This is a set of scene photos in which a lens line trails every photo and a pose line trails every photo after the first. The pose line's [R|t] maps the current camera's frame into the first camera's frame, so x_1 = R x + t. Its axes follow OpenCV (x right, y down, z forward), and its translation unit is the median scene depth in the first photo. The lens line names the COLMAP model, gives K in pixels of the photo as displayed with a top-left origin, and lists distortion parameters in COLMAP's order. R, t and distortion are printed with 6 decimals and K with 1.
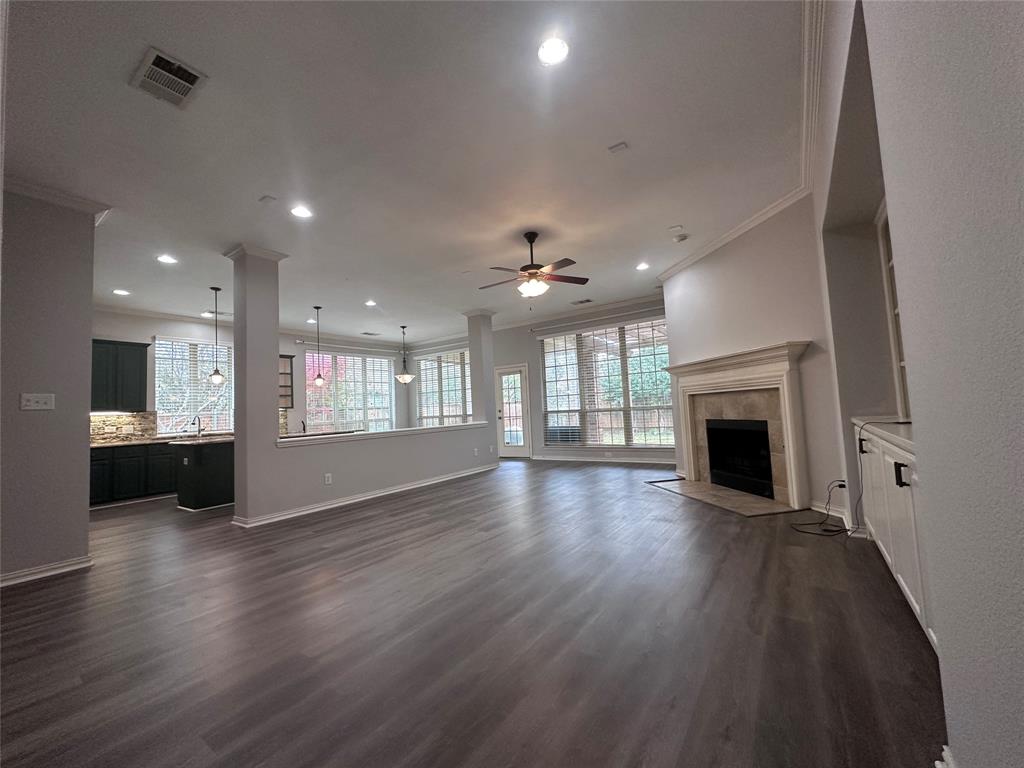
lens RADIAL K [[407.6, 0, 512.3], [0, 407.6, 383.3], [0, 0, 1]] dist [-0.003014, 0.000590]
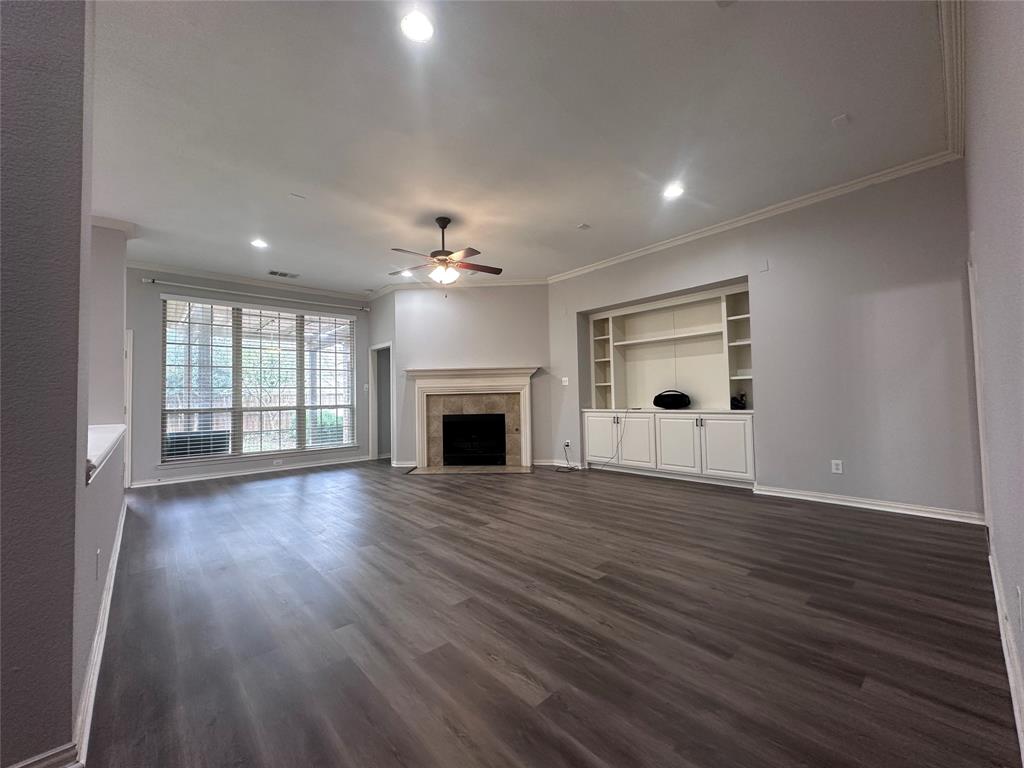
lens RADIAL K [[407.6, 0, 511.7], [0, 407.6, 384.0], [0, 0, 1]] dist [-0.003014, 0.000590]
pose [[0.224436, 0.080227, 0.971181, -0.489879], [-0.054316, 0.996086, -0.069733, 0.048772], [-0.972974, -0.037100, 0.227915, 0.359314]]
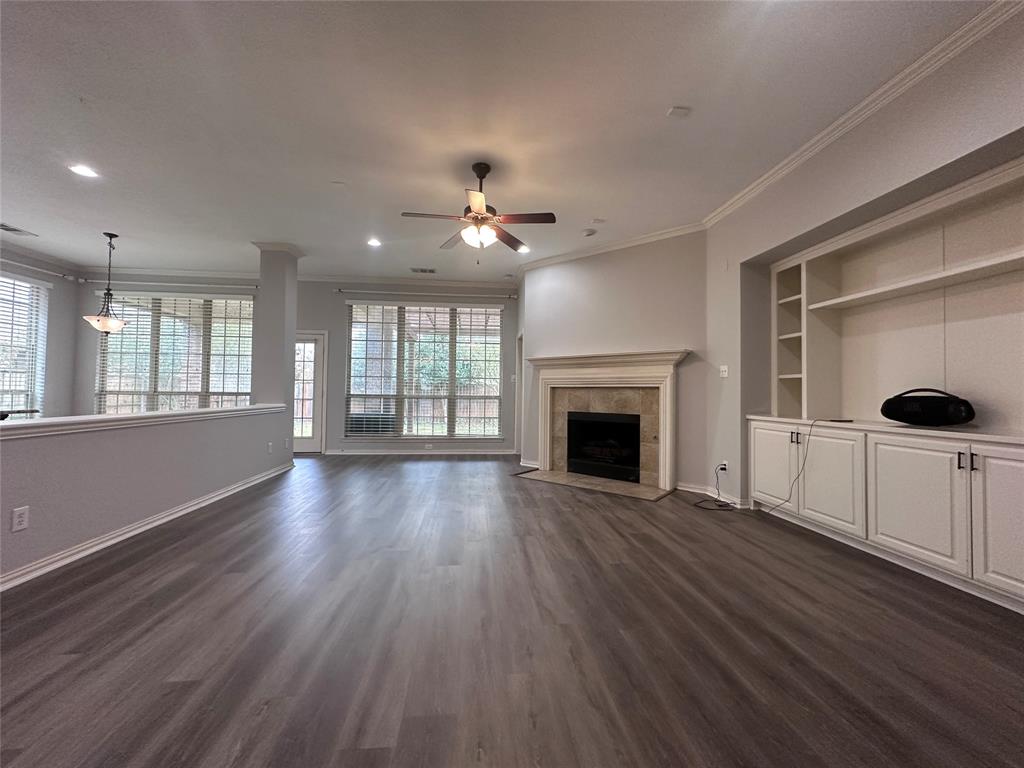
lens RADIAL K [[407.6, 0, 512.6], [0, 407.6, 382.9], [0, 0, 1]] dist [-0.003014, 0.000590]
pose [[0.755925, 0.075795, 0.650255, -0.226077], [-0.093332, 0.995606, -0.007551, 0.025361], [-0.647971, -0.054982, 0.759678, 0.208490]]
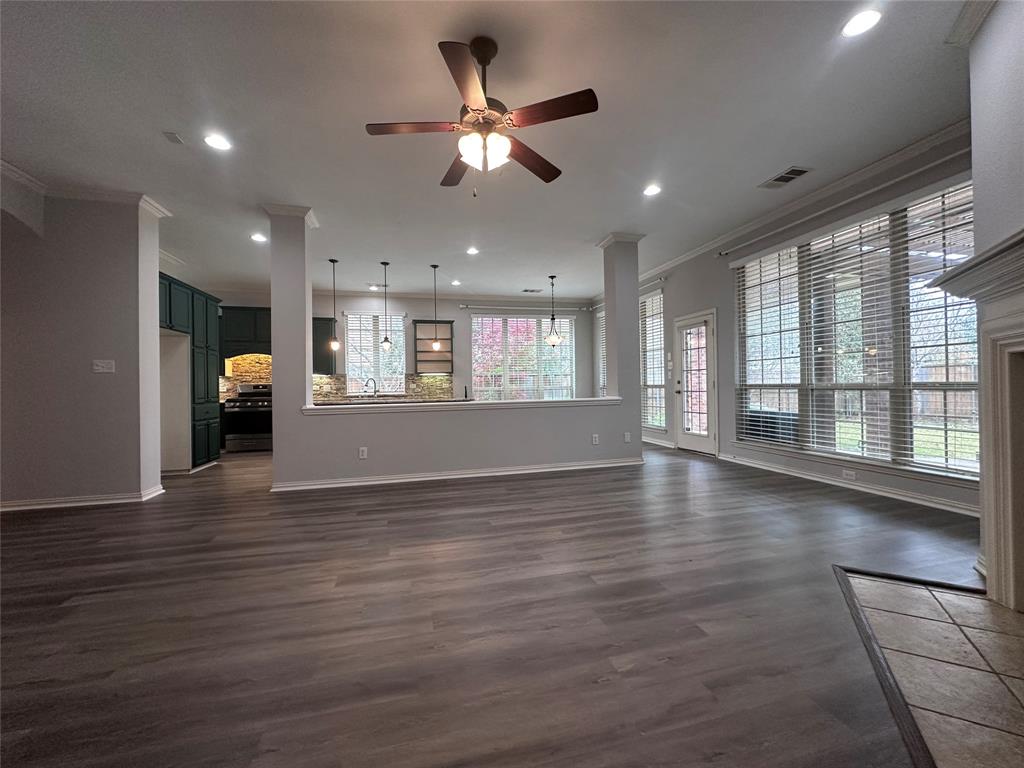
lens RADIAL K [[407.6, 0, 513.4], [0, 407.6, 384.9], [0, 0, 1]] dist [-0.003014, 0.000590]
pose [[0.758628, 0.035536, -0.650555, 0.251000], [0.023029, 0.996425, 0.081283, 0.012383], [0.651117, -0.076645, 0.755097, 0.358155]]
